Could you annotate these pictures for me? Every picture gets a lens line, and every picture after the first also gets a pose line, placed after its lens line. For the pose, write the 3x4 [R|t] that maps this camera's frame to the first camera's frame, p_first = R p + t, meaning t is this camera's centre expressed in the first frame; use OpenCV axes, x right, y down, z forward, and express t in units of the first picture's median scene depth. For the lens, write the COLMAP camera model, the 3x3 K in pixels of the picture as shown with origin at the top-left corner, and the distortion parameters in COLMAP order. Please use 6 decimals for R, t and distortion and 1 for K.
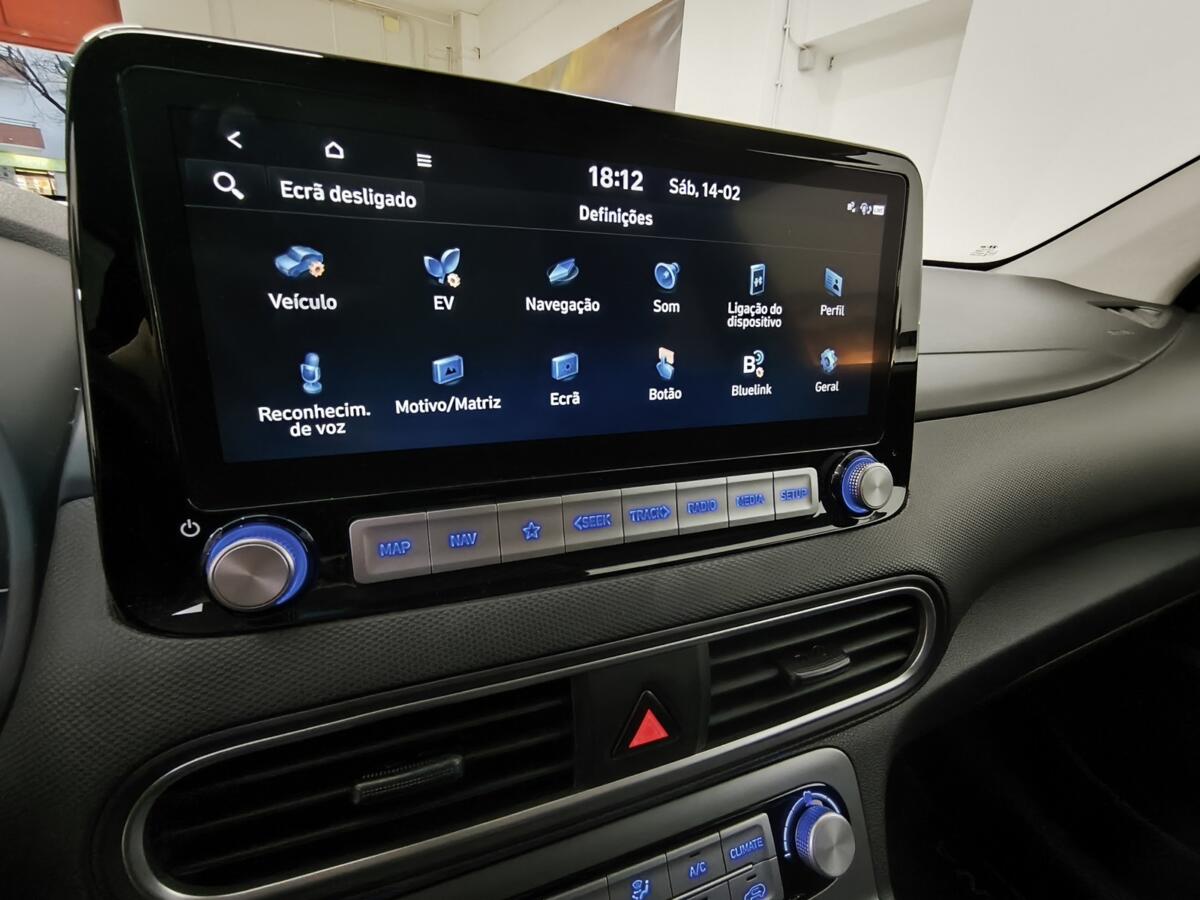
lens RADIAL K [[553.0, 0, 608.8], [0, 553.0, 445.8], [0, 0, 1]] dist [0.002919, -0.000734]
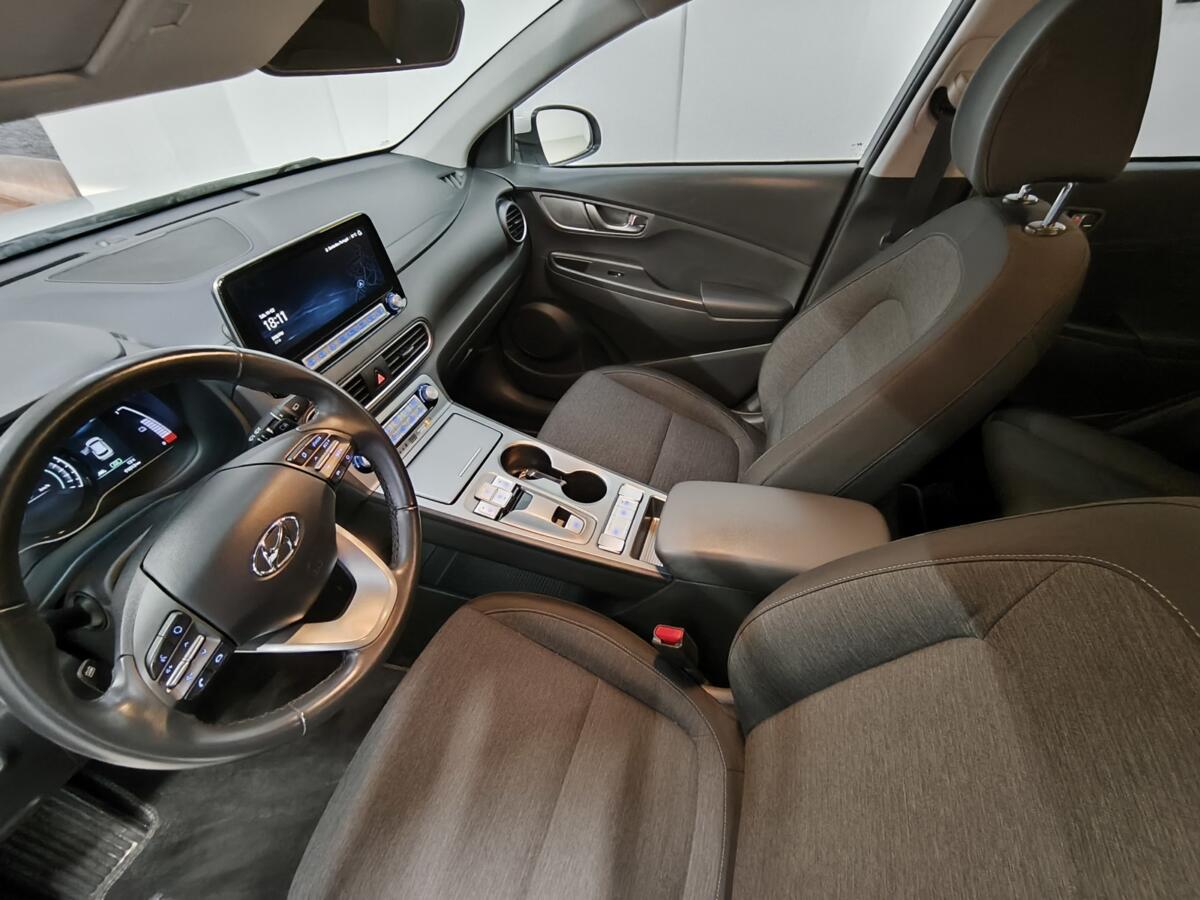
lens RADIAL K [[558.1, 0, 600.0], [0, 558.1, 450.0], [0, 0, 1]] dist [-0.002457, 0.000175]
pose [[0.646101, -0.544012, 0.535355, -1.408004], [0.313139, 0.828598, 0.464079, -0.487212], [-0.696059, -0.132201, 0.705709, -3.226295]]
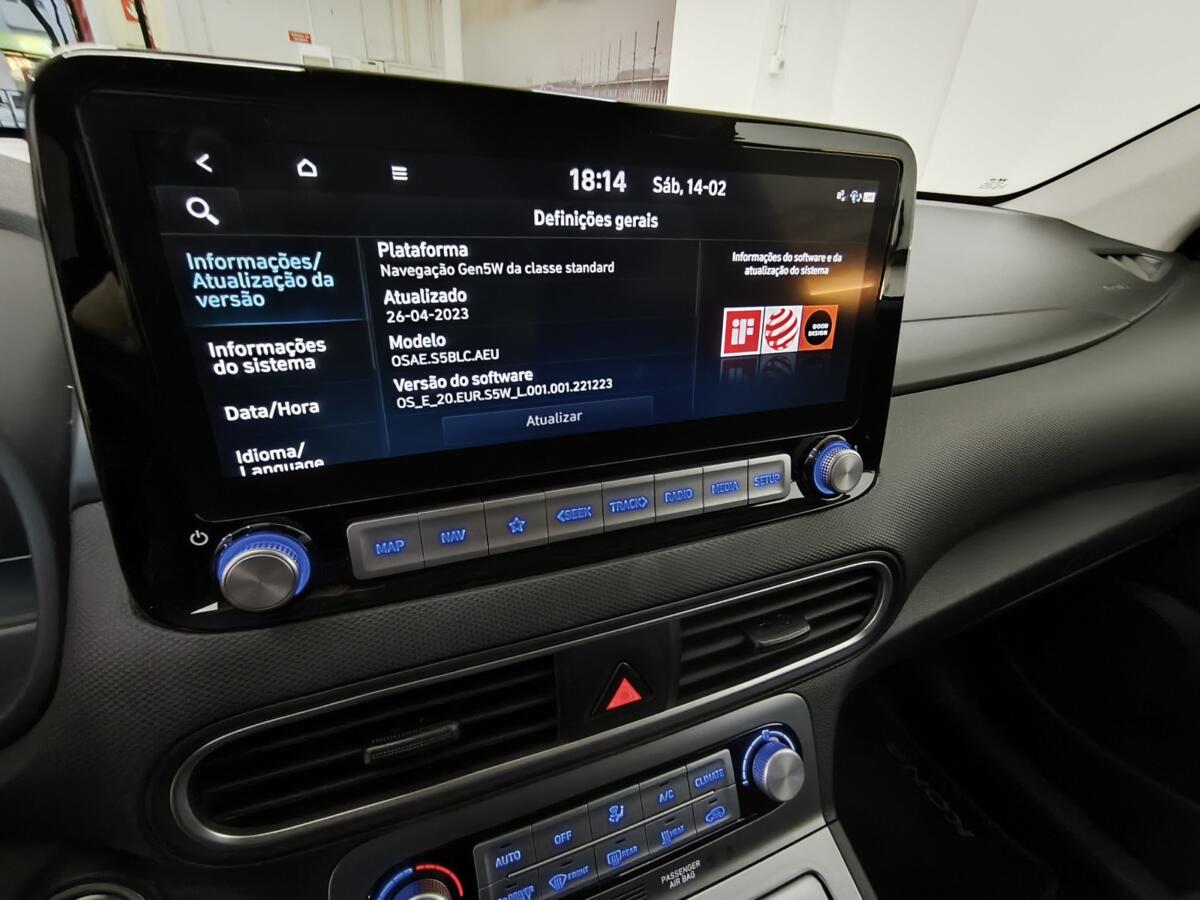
lens RADIAL K [[553.5, 0, 604.9], [0, 553.5, 447.2], [0, 0, 1]] dist [-0.003659, 0.004477]
pose [[0.999939, 0.008402, 0.007196, 0.020148], [-0.009417, 0.987846, 0.155151, -0.152231], [-0.005805, -0.155210, 0.987864, -0.032375]]
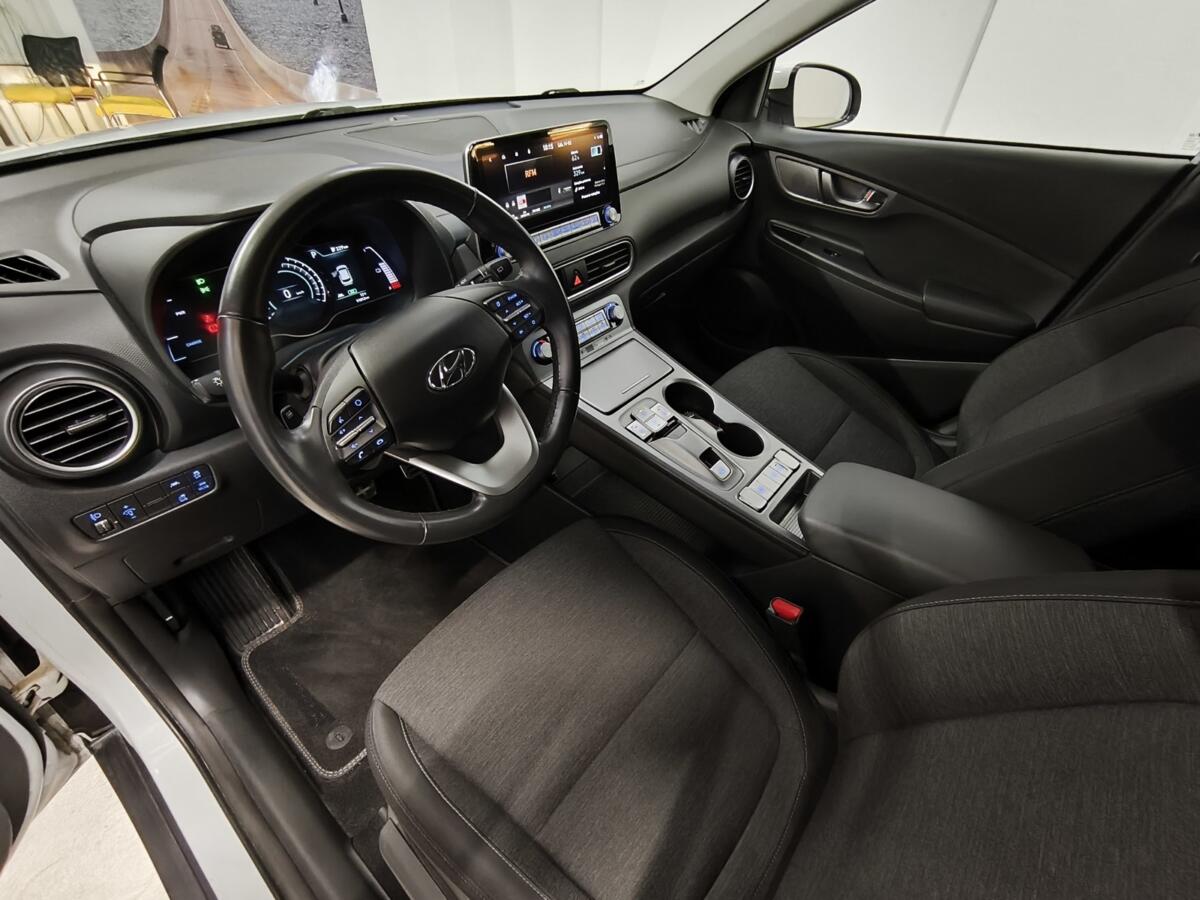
lens RADIAL K [[547.8, 0, 600.8], [0, 547.8, 455.2], [0, 0, 1]] dist [-0.004279, 0.000079]
pose [[0.887948, -0.326194, 0.324263, -1.611216], [0.181118, 0.896021, 0.405391, 0.017541], [-0.422782, -0.301237, 0.854700, -3.198446]]
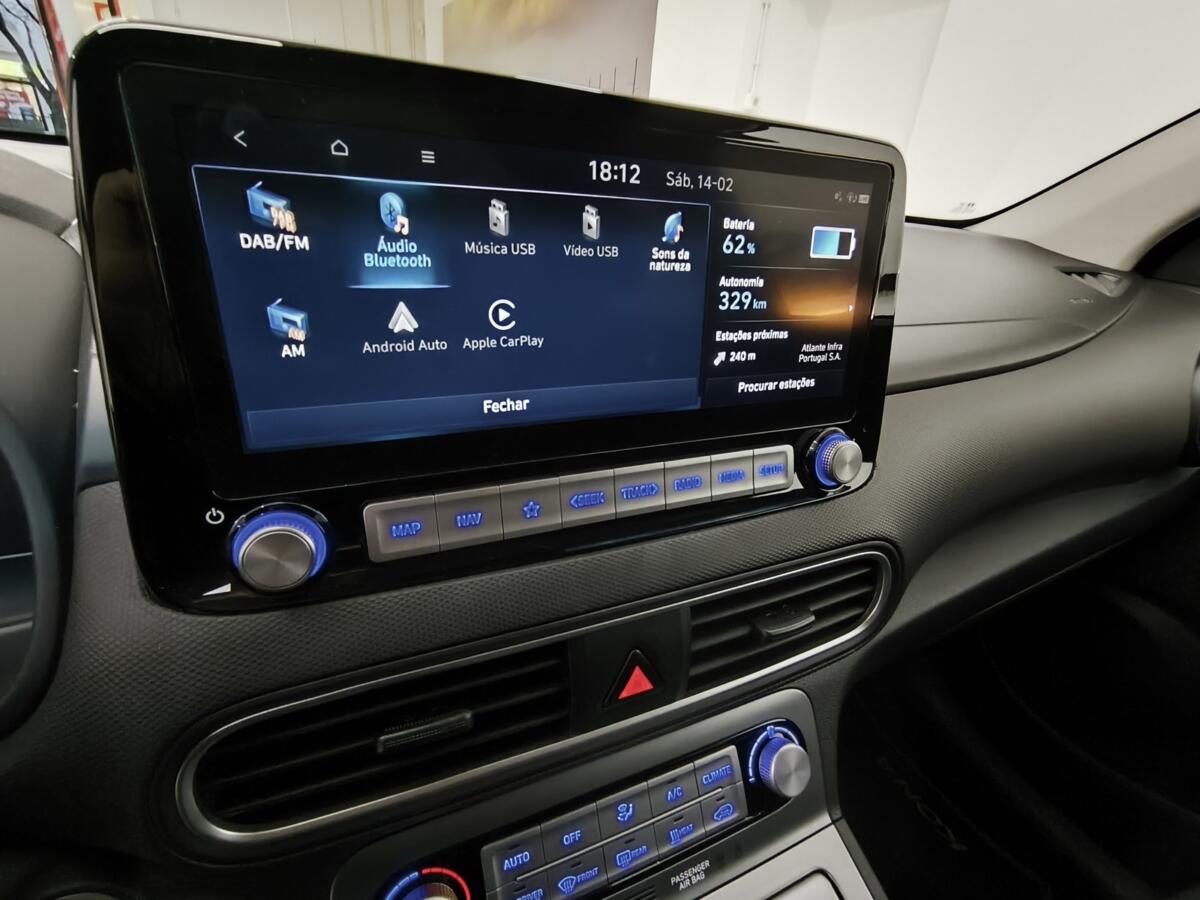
lens RADIAL K [[554.7, 0, 608.2], [0, 554.7, 444.4], [0, 0, 1]] dist [0.000024, 0.001147]
pose [[0.998796, 0.005981, 0.048686, -0.040896], [-0.011147, 0.994245, 0.106551, -0.083374], [-0.047769, -0.106965, 0.993115, -0.060589]]
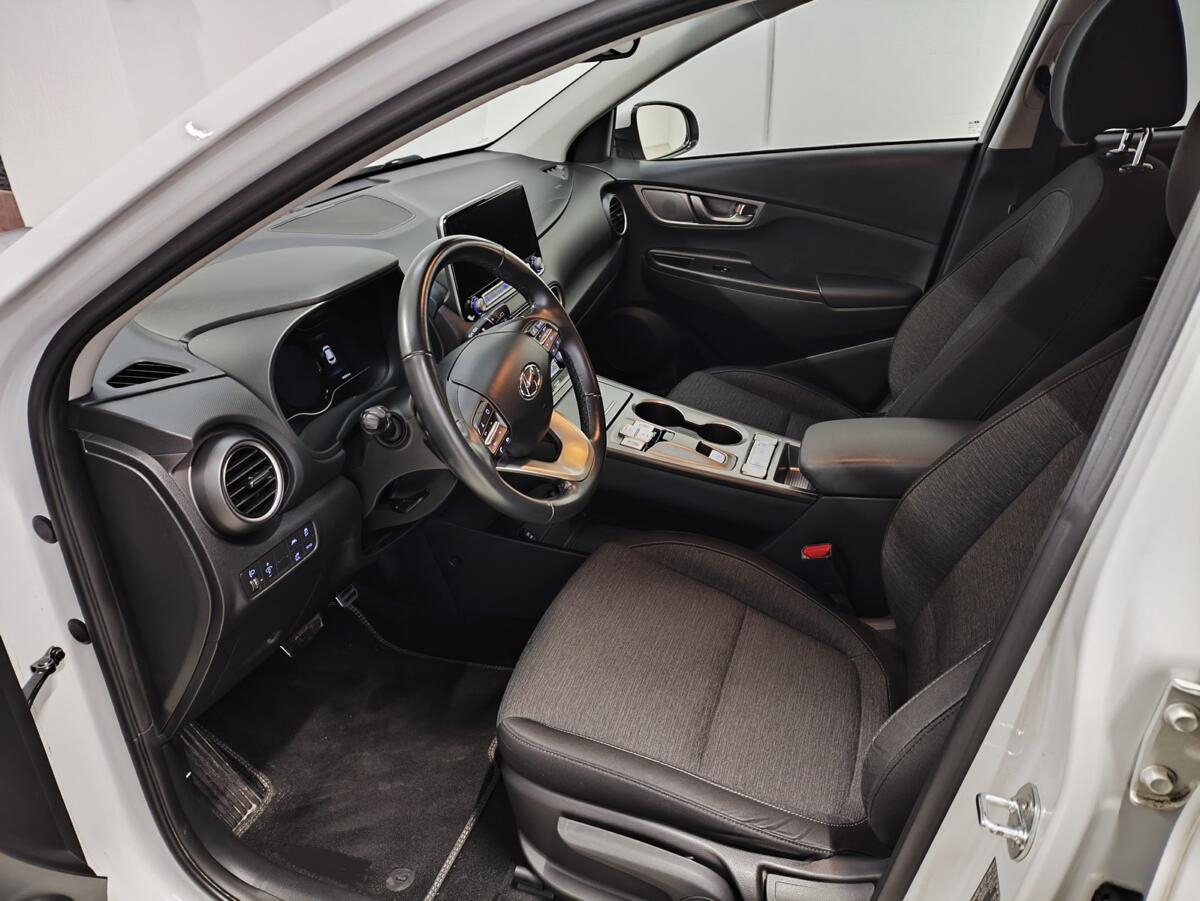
lens RADIAL K [[900.2, 0, 593.1], [0, 900.2, 453.9], [0, 0, 1]] dist [0.095108, -0.126117]
pose [[0.663925, -0.425003, 0.615286, -4.548490], [0.335037, 0.904651, 0.263358, -0.316783], [-0.668547, 0.031293, 0.743012, -4.772467]]
